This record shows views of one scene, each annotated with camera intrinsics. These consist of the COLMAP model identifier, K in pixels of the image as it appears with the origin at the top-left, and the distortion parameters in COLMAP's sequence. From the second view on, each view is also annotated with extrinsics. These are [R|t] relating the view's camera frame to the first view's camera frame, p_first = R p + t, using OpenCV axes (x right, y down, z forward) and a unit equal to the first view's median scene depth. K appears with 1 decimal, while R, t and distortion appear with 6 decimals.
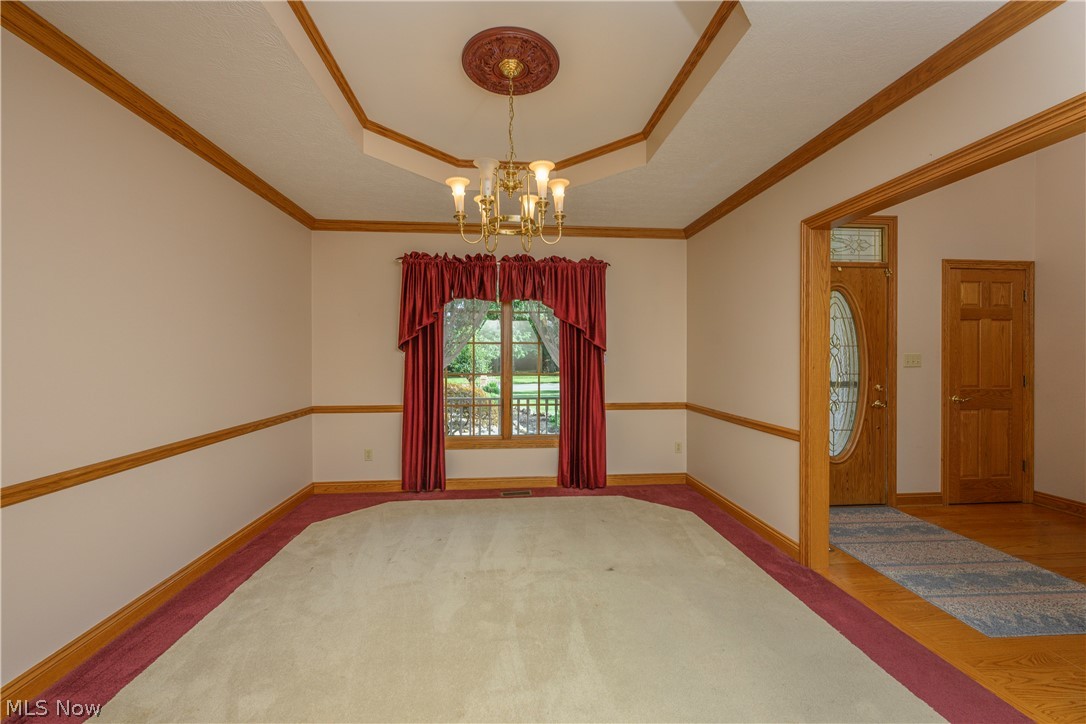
lens RADIAL K [[429.5, 0, 542.8], [0, 429.5, 361.5], [0, 0, 1]] dist [0.000540, 0.000659]
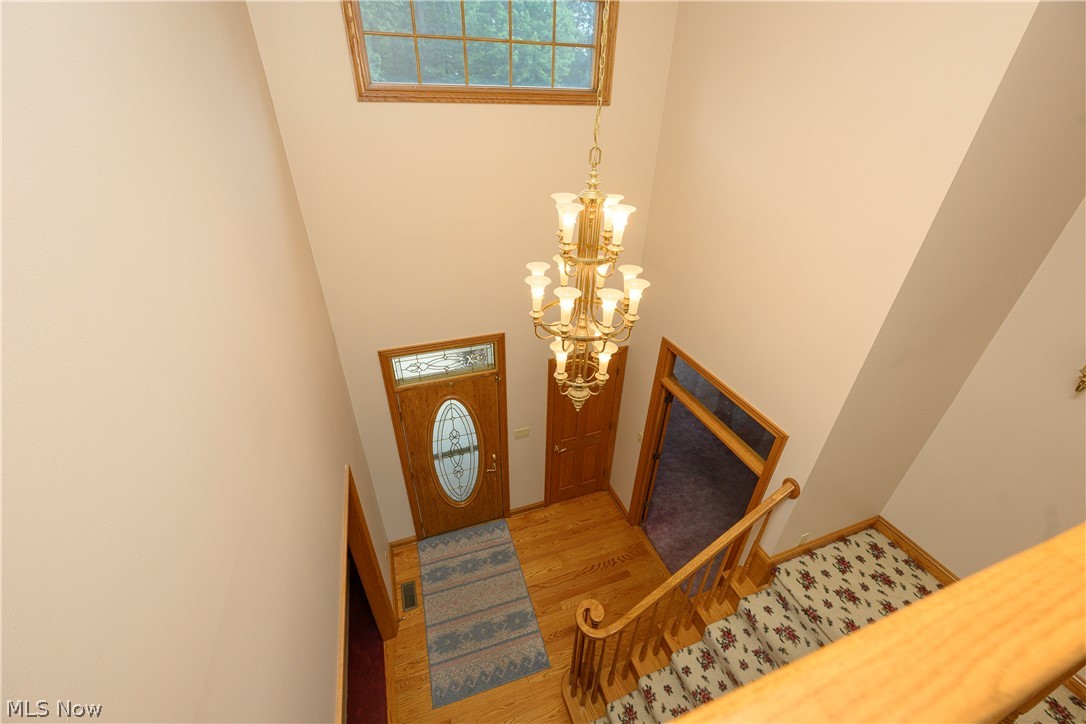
lens RADIAL K [[429.5, 0, 541.1], [0, 429.5, 361.2], [0, 0, 1]] dist [0.000540, 0.000659]
pose [[0.968623, -0.119561, 0.217889, 0.670878], [-0.013131, 0.850845, 0.525253, -0.823258], [-0.248189, -0.511633, 0.822577, 0.083760]]
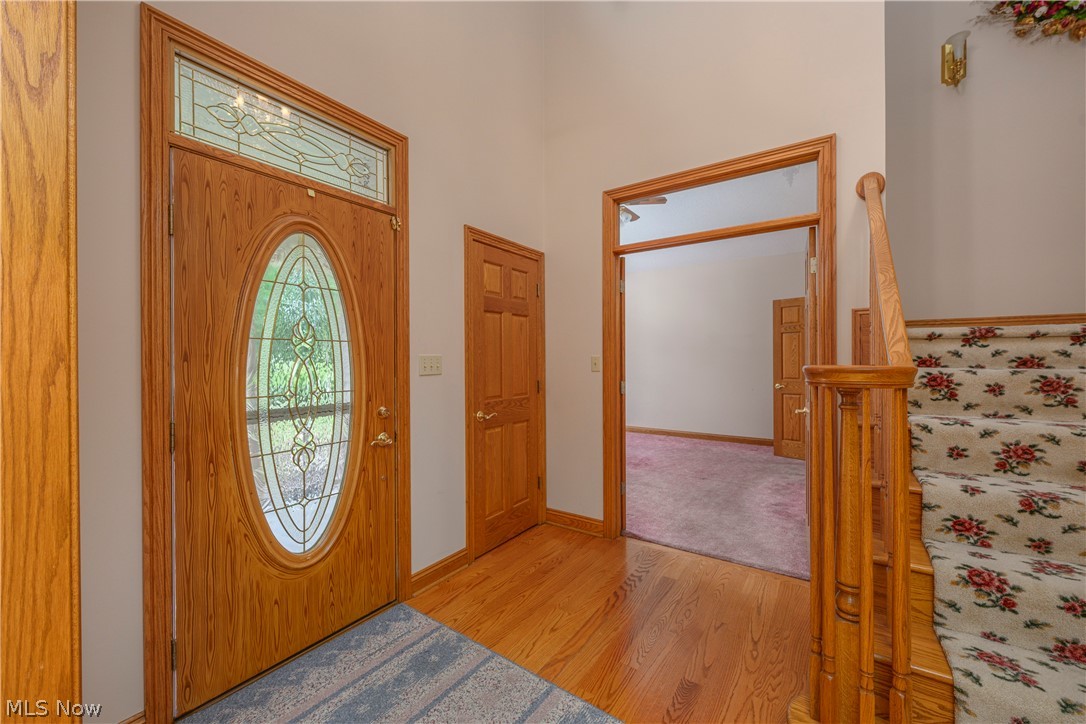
lens RADIAL K [[429.5, 0, 539.3], [0, 429.5, 362.7], [0, 0, 1]] dist [0.000540, 0.000659]
pose [[0.643549, -0.008625, 0.765356, 0.460146], [0.010018, 0.999946, 0.002845, -0.006696], [-0.765339, 0.005836, 0.643601, 0.444320]]
